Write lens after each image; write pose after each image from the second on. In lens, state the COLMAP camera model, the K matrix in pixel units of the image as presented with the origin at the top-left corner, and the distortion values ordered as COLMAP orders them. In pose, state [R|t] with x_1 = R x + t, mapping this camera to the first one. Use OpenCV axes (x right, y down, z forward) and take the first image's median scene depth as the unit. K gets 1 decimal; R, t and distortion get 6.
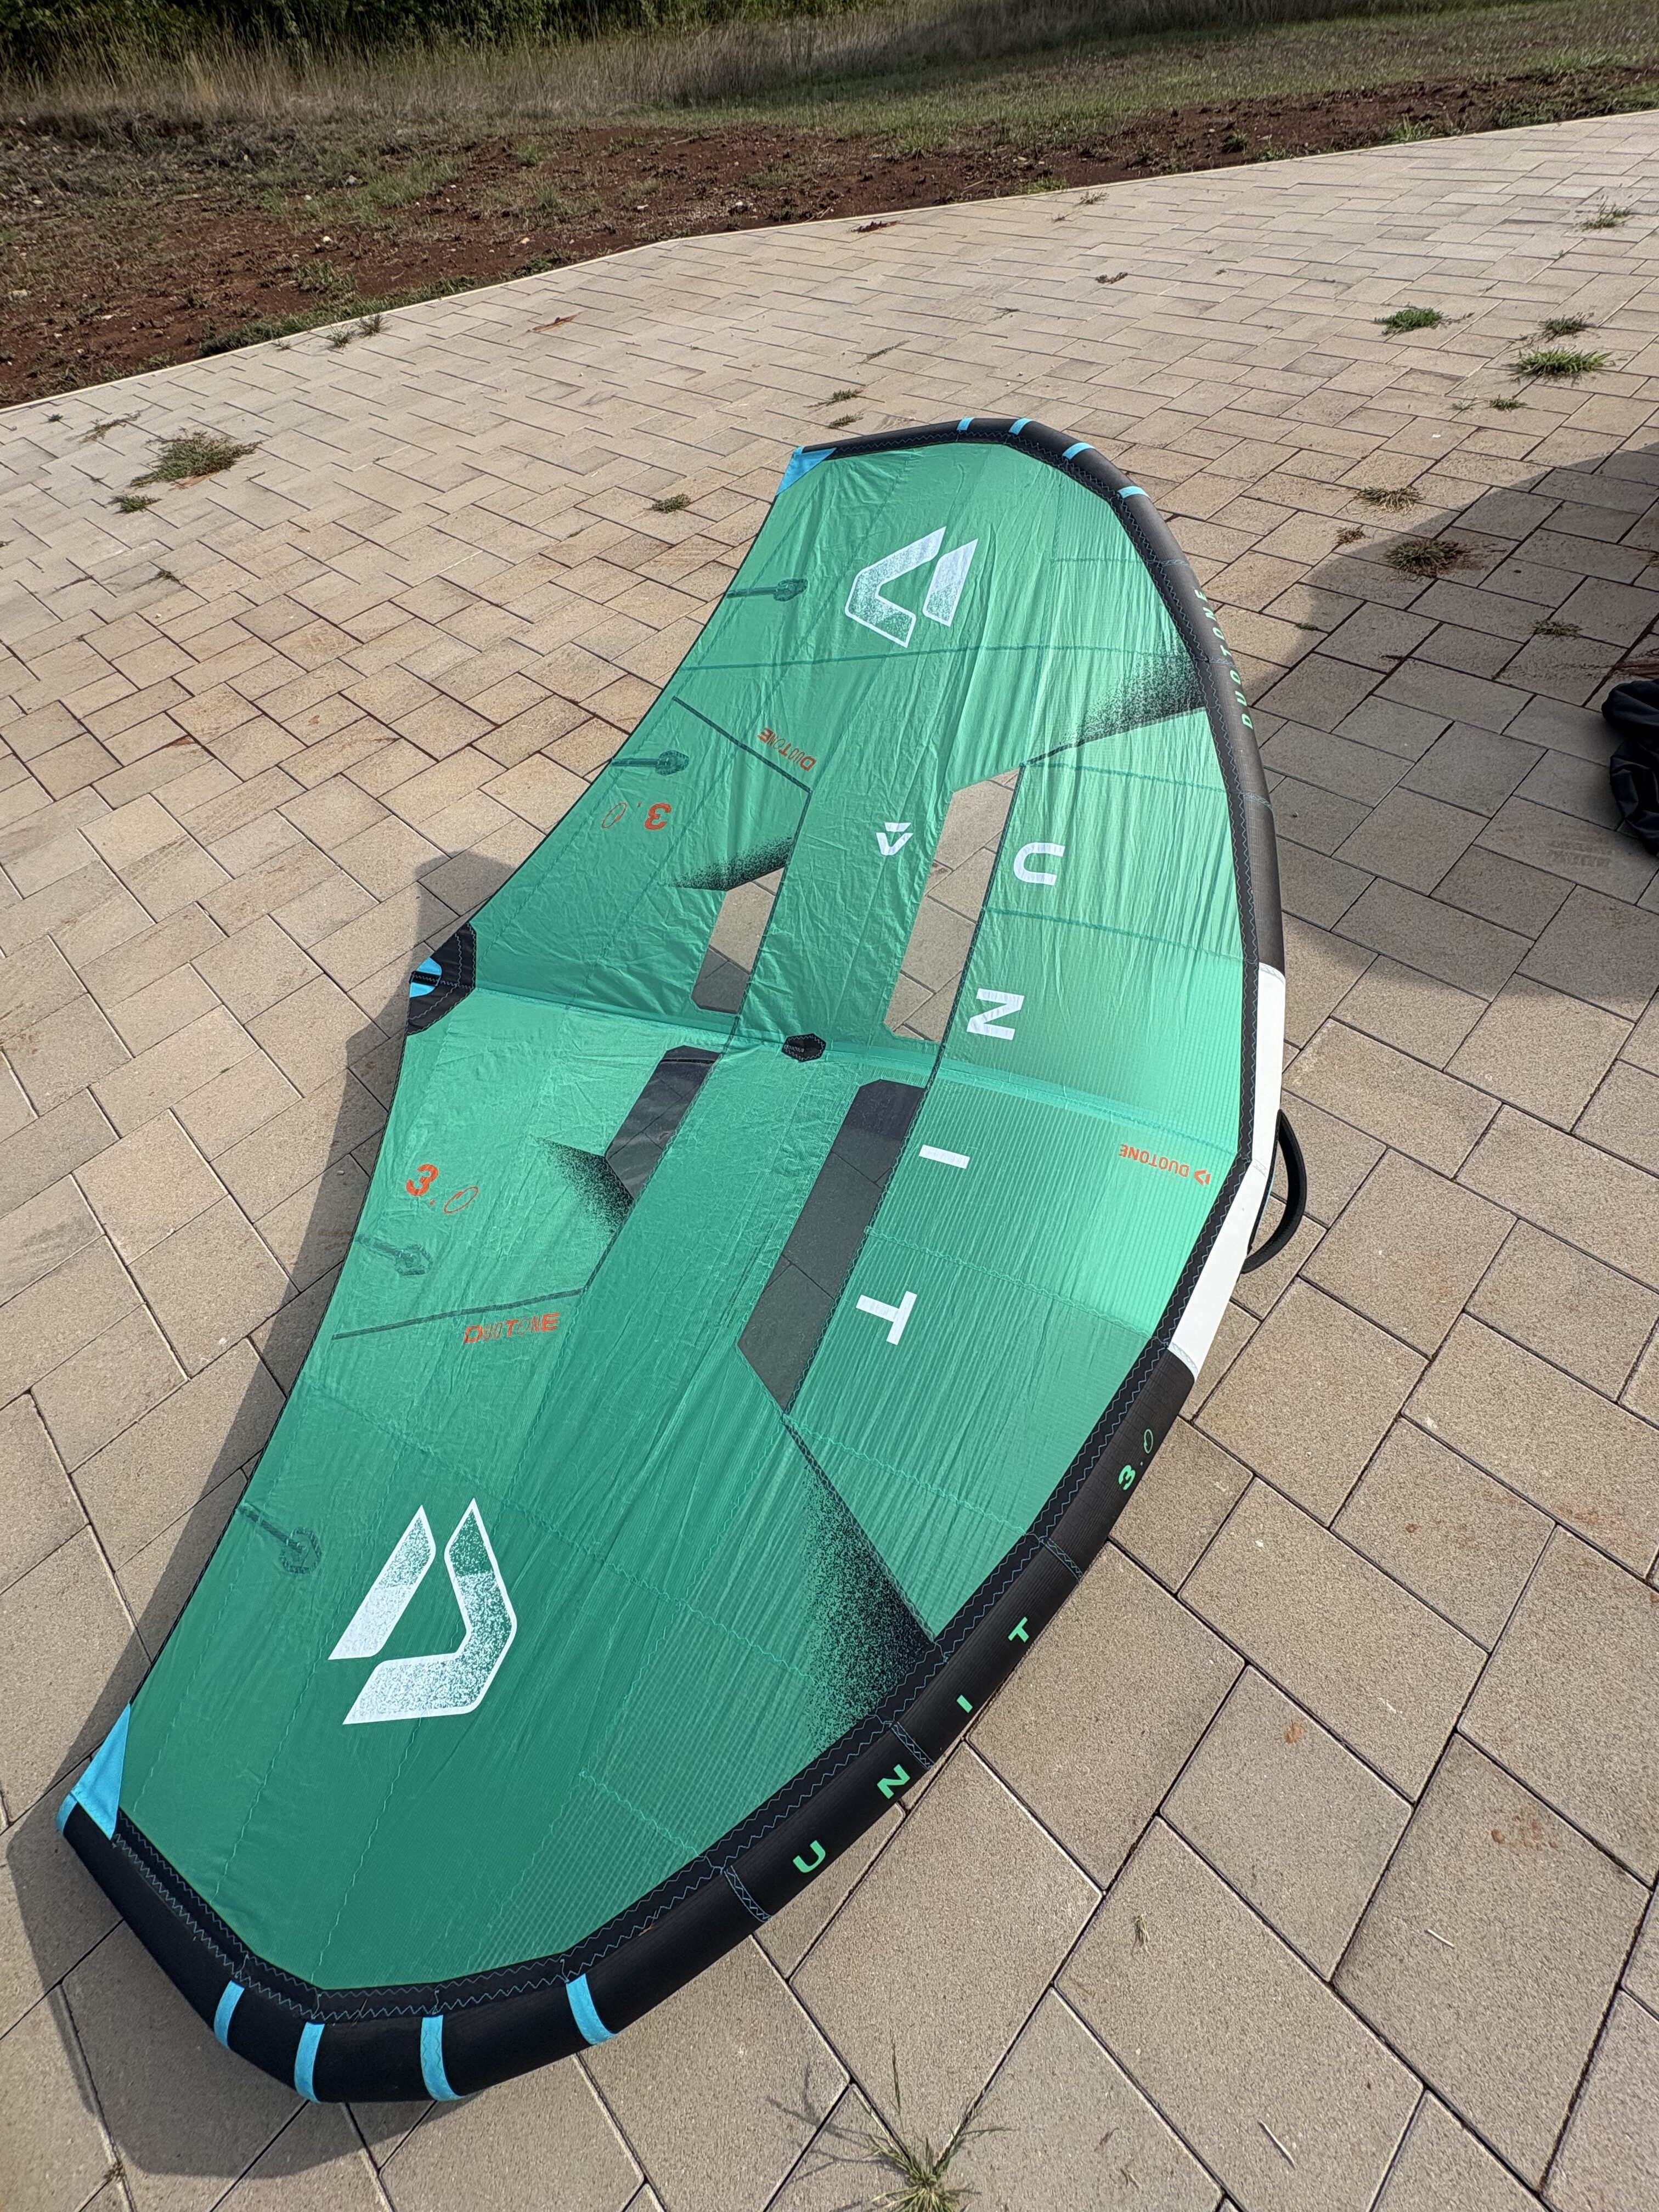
lens RADIAL K [[888.6, 0, 829.5], [0, 888.6, 1106.0], [0, 0, 1]] dist [0.000739, 0.000019]
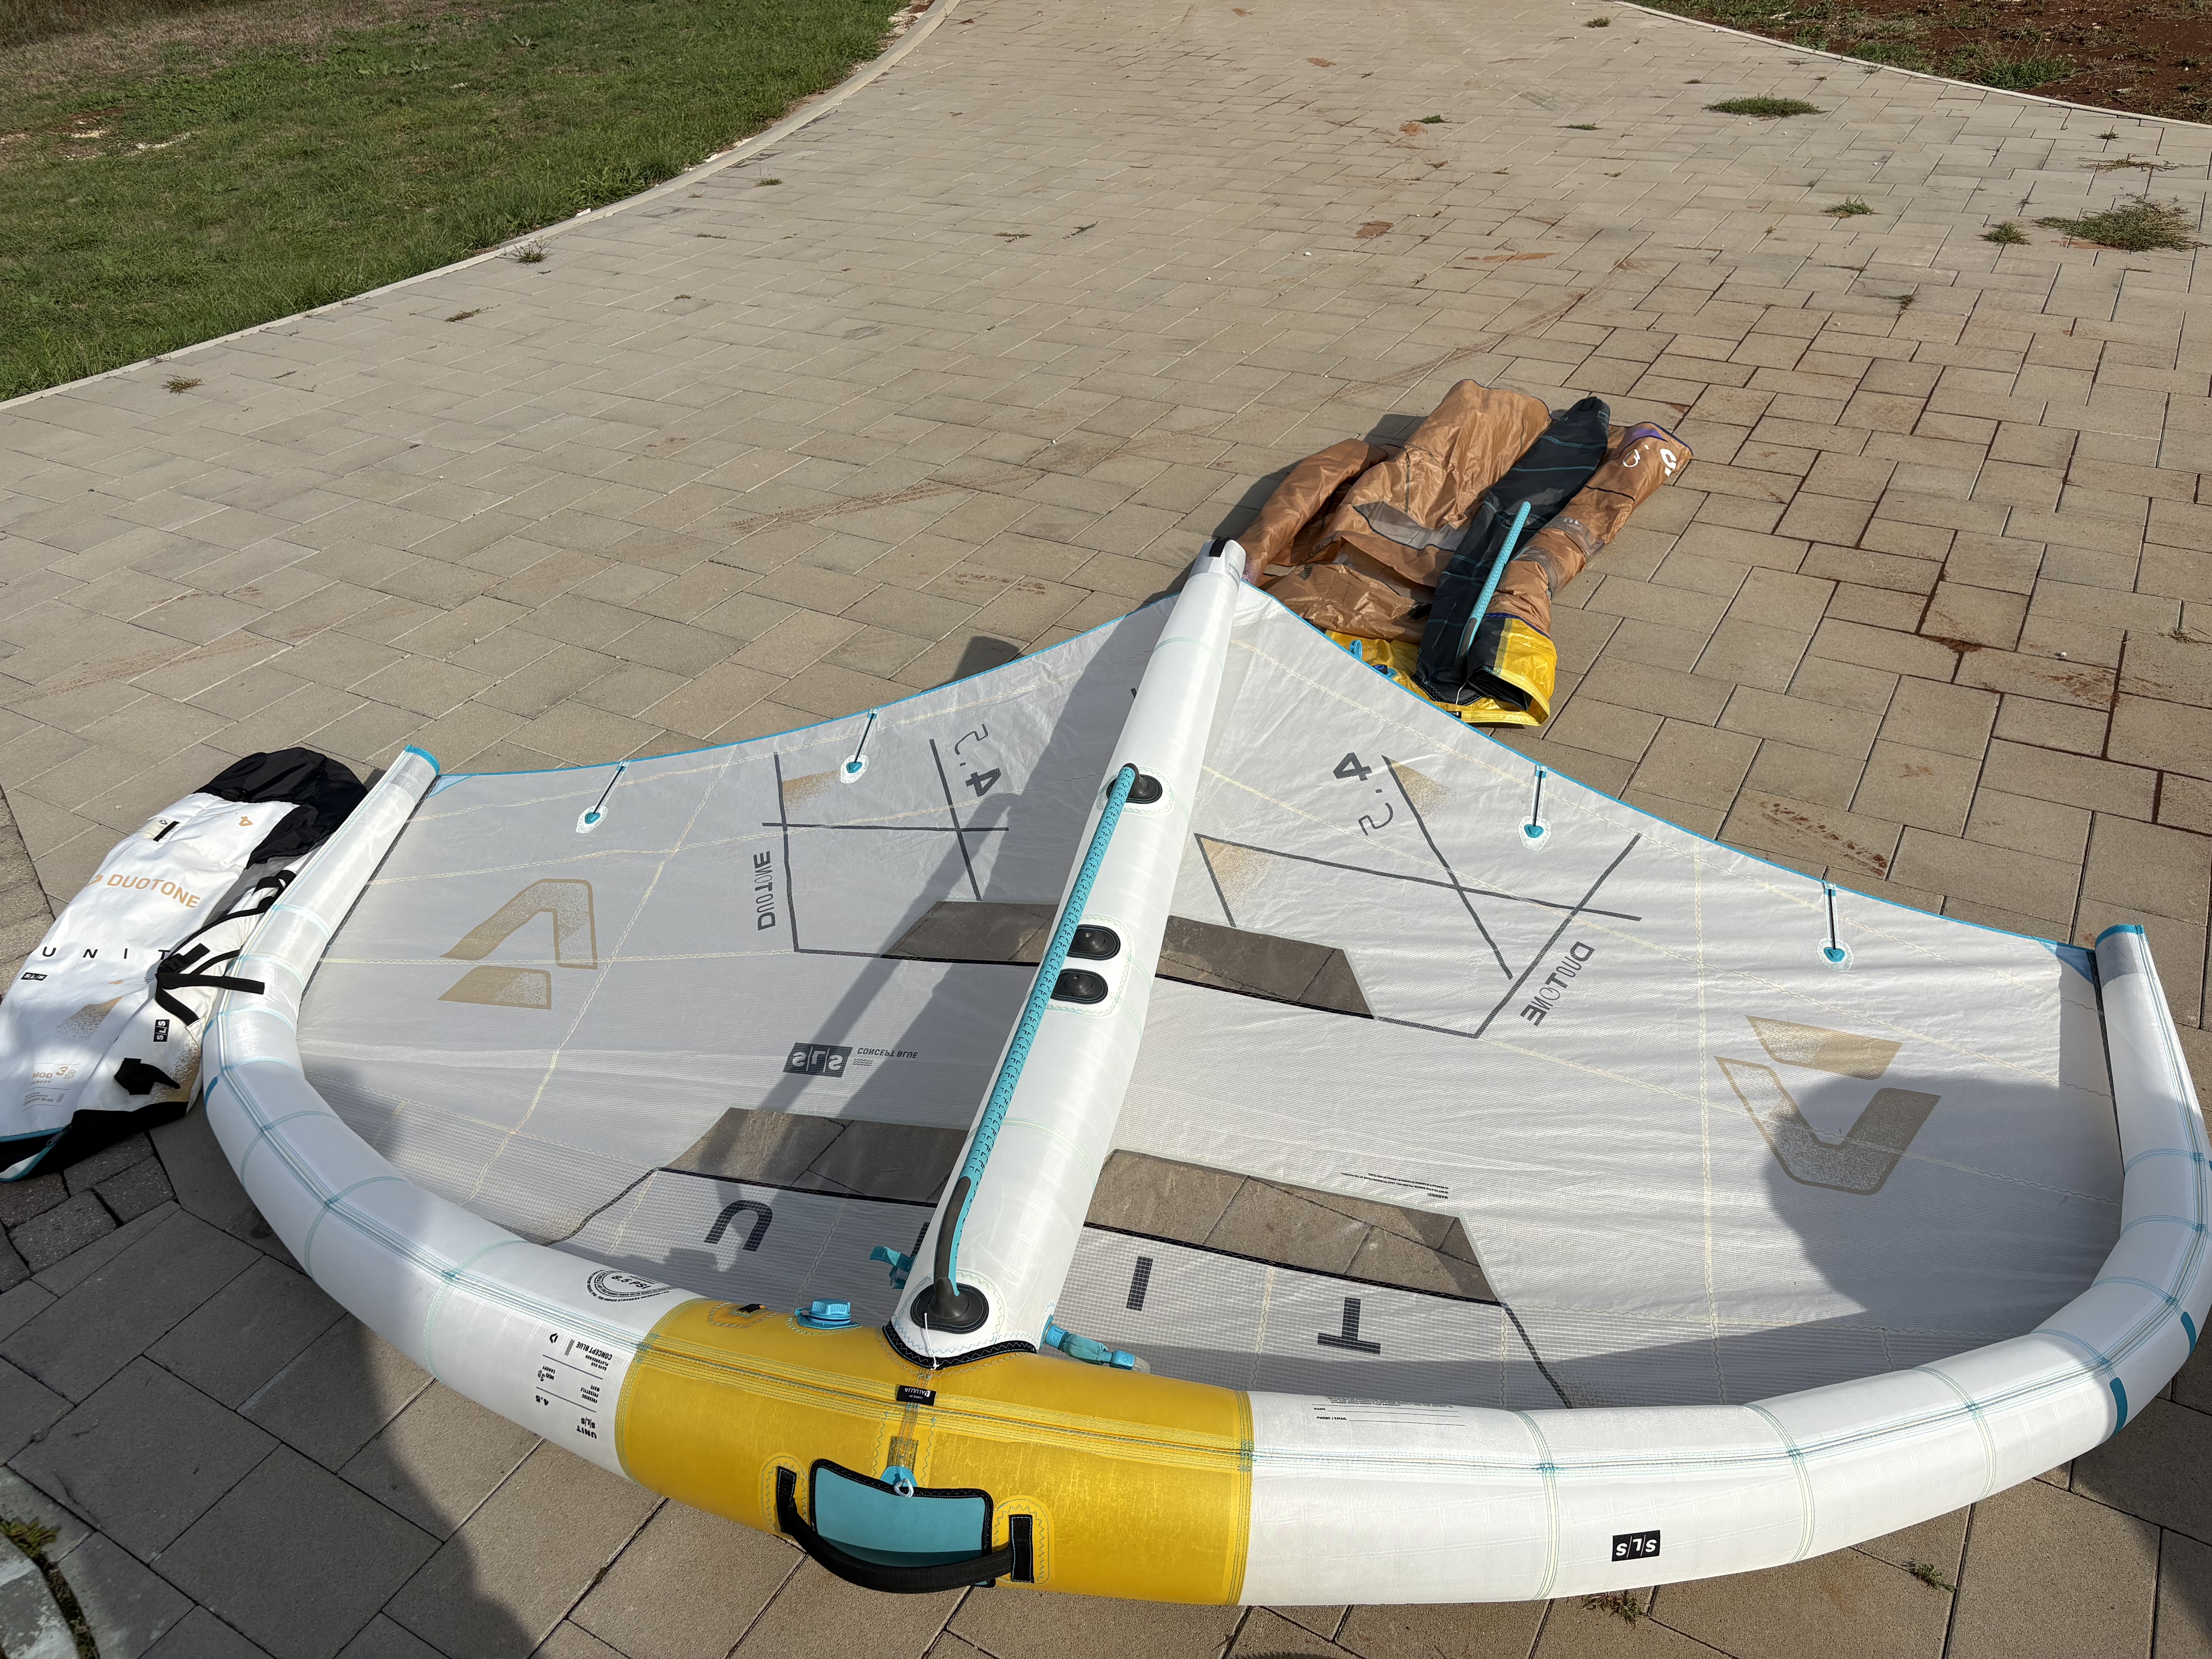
lens RADIAL K [[1688.2, 0, 1106.0], [0, 1688.2, 829.5], [0, 0, 1]] dist [0.060987, -0.069584]
pose [[0.246861, 0.623700, -0.741659, 0.665057], [-0.784886, 0.577559, 0.224451, -0.047720], [0.568342, 0.526710, 0.632111, -0.260674]]
